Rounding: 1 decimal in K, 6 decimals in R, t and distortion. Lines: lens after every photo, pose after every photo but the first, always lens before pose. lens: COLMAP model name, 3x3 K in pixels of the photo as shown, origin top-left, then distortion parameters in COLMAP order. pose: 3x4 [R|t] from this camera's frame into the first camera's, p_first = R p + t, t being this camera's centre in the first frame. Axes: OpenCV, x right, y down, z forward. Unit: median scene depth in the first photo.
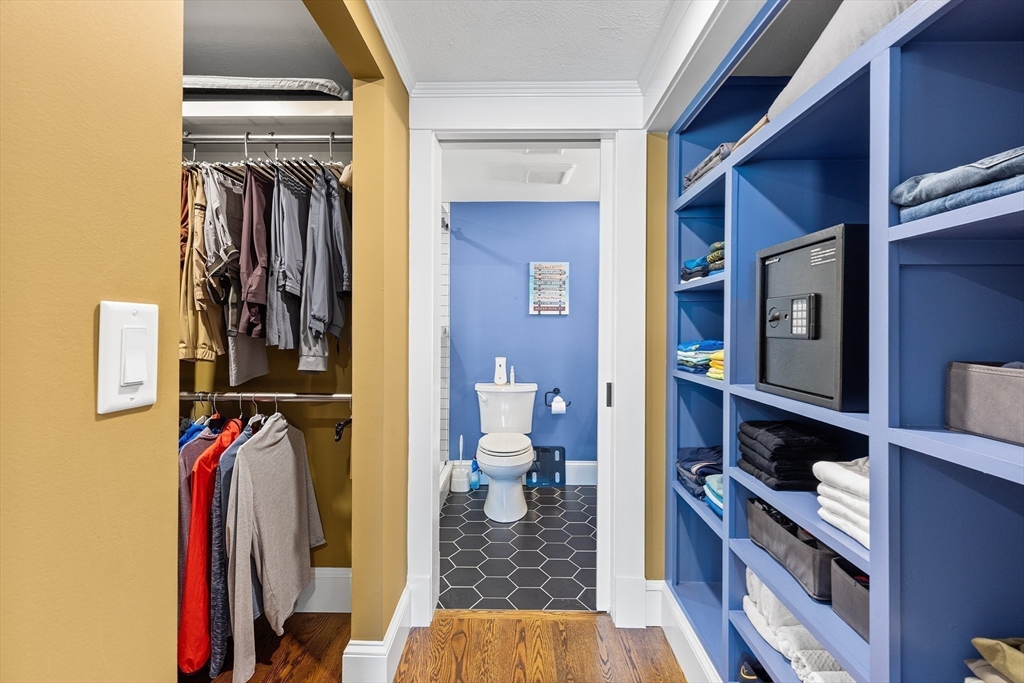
lens RADIAL K [[469.1, 0, 512.0], [0, 469.1, 330.6], [0, 0, 1]] dist [0.001869, 0.000511]
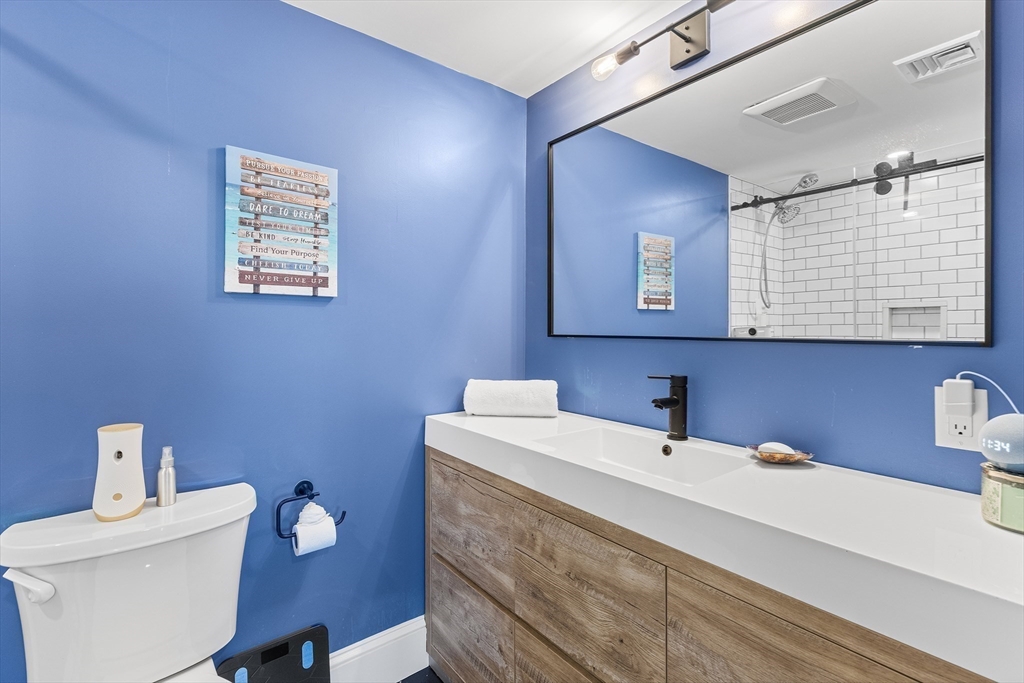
lens RADIAL K [[469.1, 0, 514.1], [0, 469.1, 328.2], [0, 0, 1]] dist [0.001869, 0.000511]
pose [[0.772977, -0.000739, 0.634433, -0.022232], [0.005338, 0.999972, -0.005339, -0.004754], [-0.634411, 0.007514, 0.772959, 0.663743]]
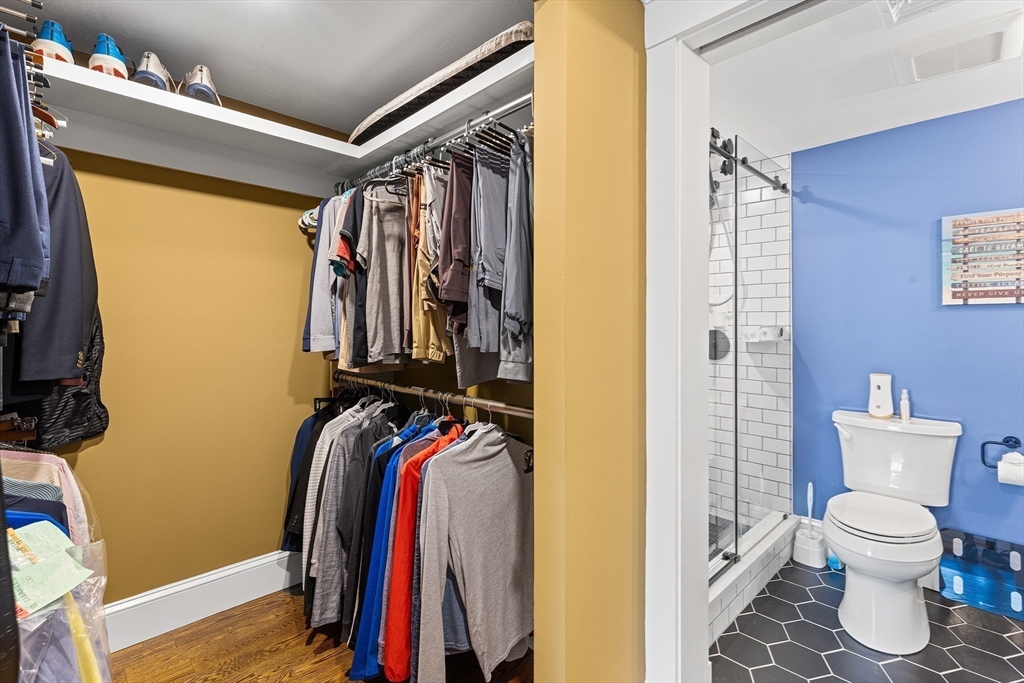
lens RADIAL K [[469.1, 0, 509.8], [0, 469.1, 321.3], [0, 0, 1]] dist [0.001869, 0.000511]
pose [[0.703156, -0.010336, -0.710961, 0.085226], [-0.004064, 0.999820, -0.018554, -0.000970], [0.711024, 0.015936, 0.702987, 0.216594]]
